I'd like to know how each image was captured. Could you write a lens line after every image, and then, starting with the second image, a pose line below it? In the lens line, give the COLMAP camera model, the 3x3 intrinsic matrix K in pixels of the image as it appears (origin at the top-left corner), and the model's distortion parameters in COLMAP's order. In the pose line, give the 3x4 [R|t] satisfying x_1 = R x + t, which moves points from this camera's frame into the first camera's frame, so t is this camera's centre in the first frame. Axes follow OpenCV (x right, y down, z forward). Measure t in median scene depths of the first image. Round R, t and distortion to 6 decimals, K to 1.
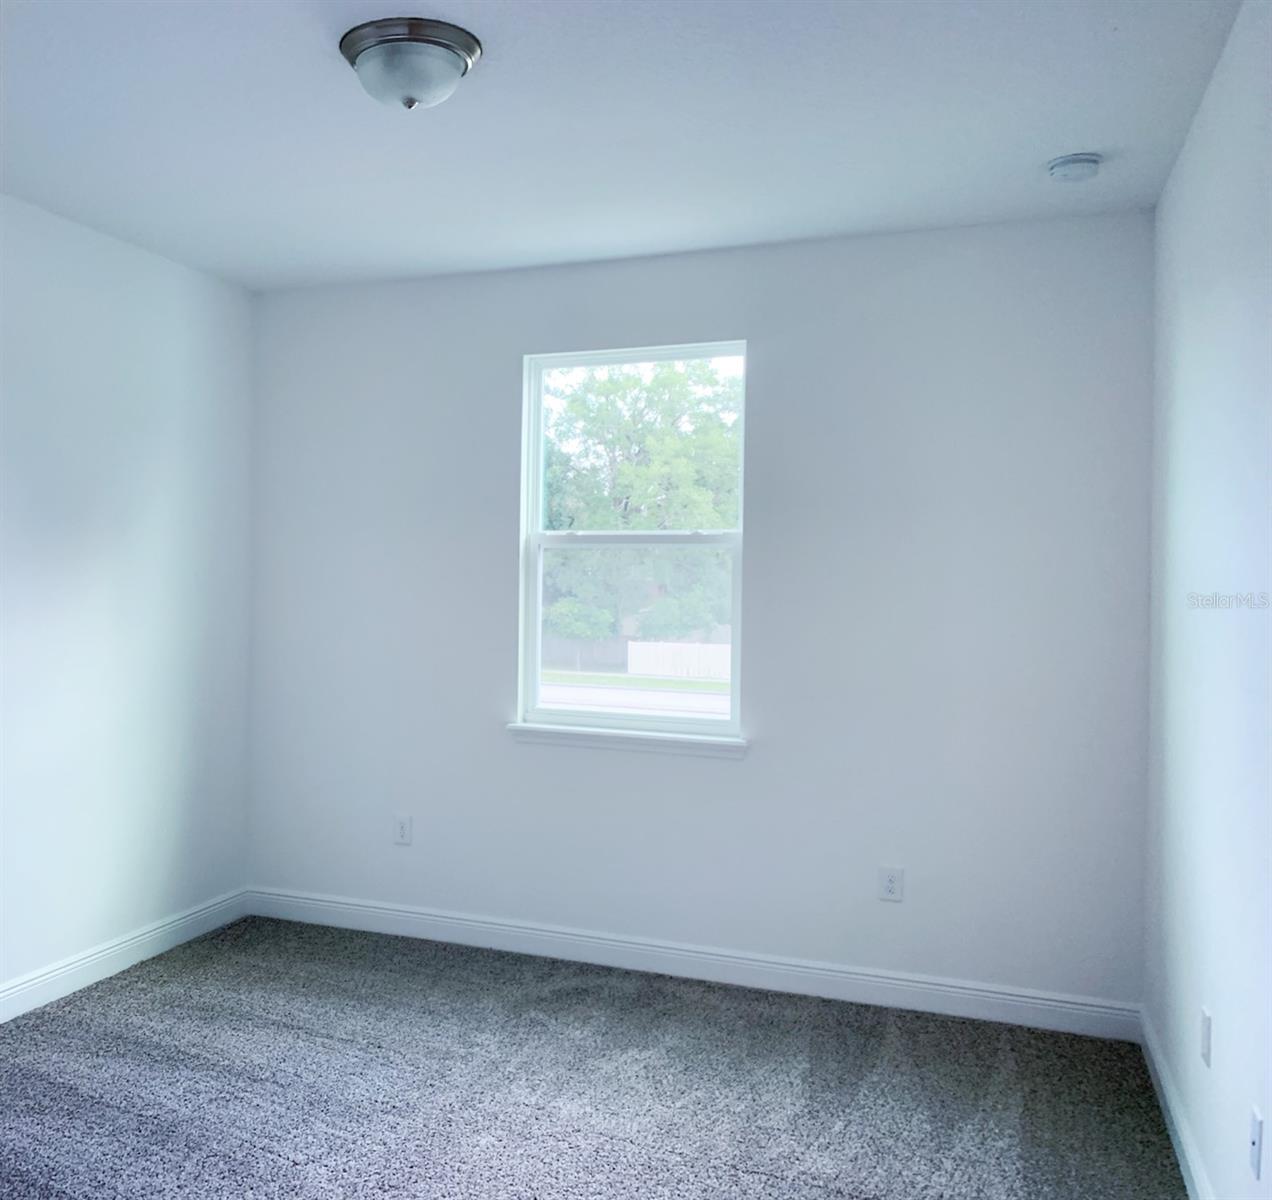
lens RADIAL K [[1138.3, 0, 637.5], [0, 1138.3, 598.6], [0, 0, 1]] dist [-0.021861, -0.008289]
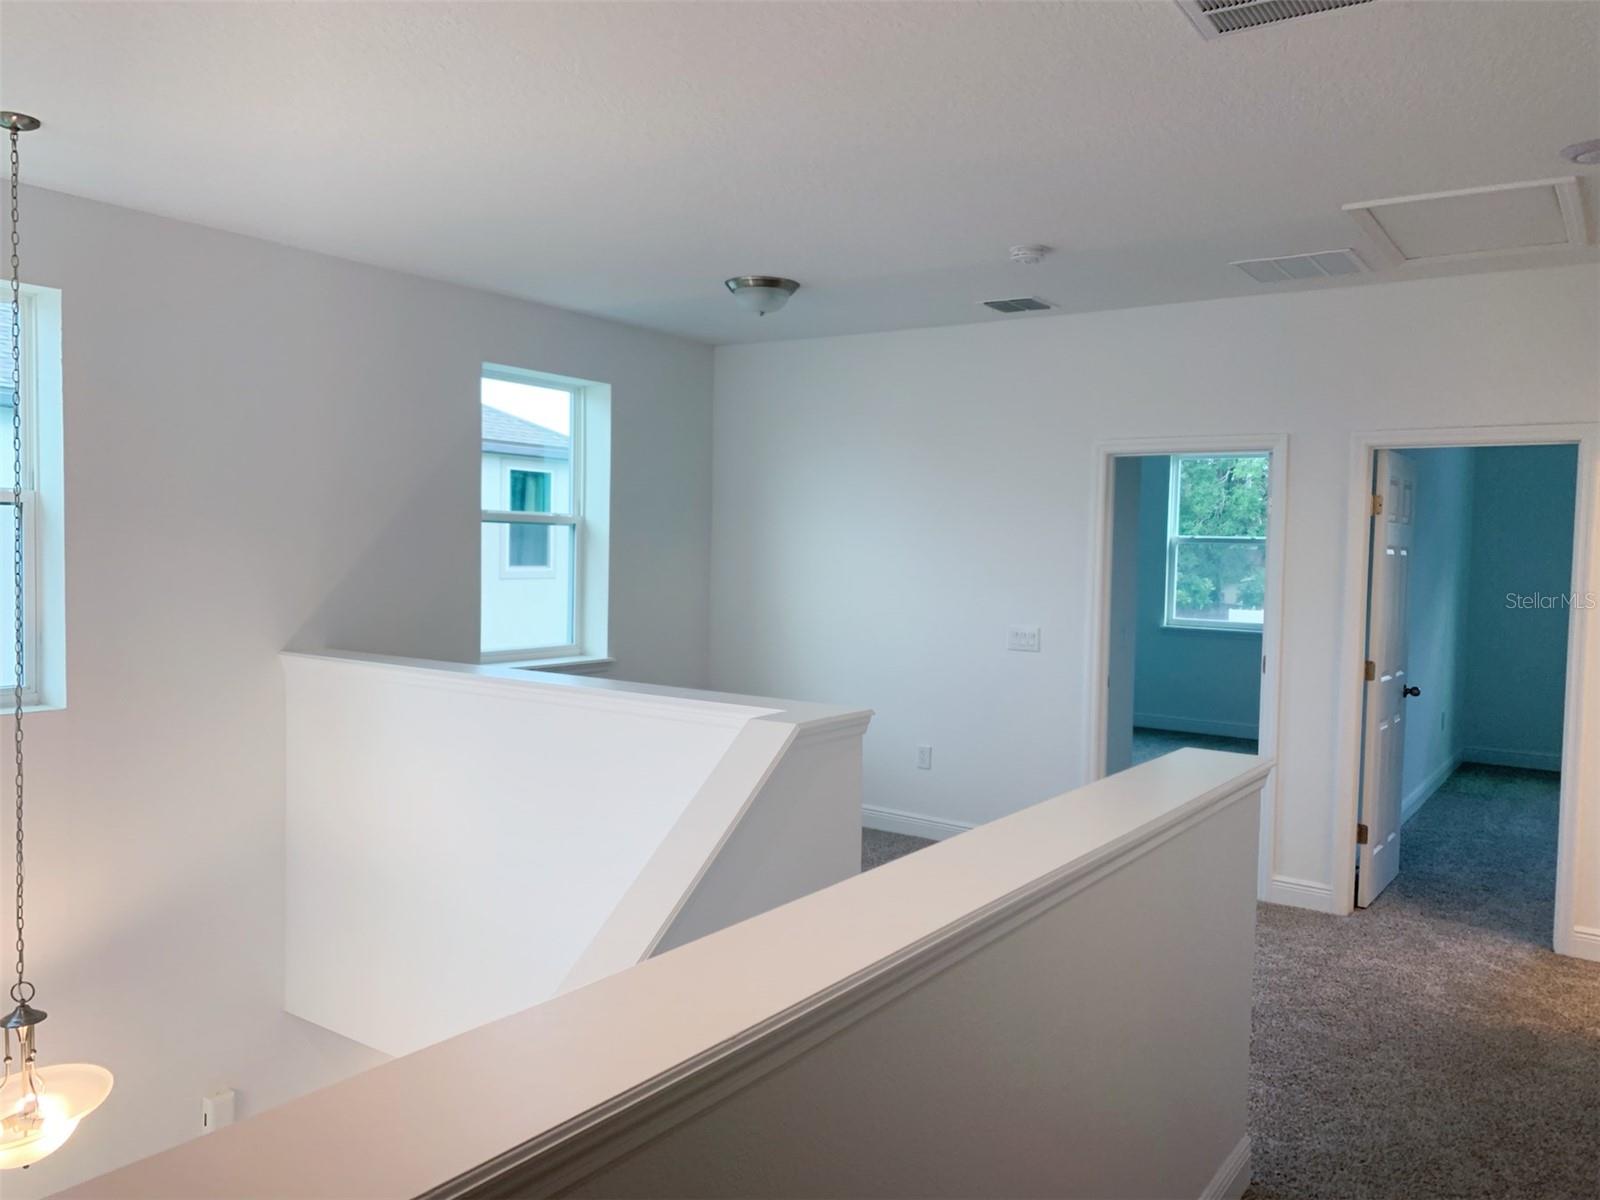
lens RADIAL K [[1225.7, 0, 803.5], [0, 1225.7, 602.1], [0, 0, 1]] dist [0.005665, -0.000489]
pose [[0.940903, 0.020847, -0.338034, 0.004746], [-0.010826, 0.999445, 0.031503, 0.000036], [0.338503, -0.025982, 0.940607, -0.186633]]
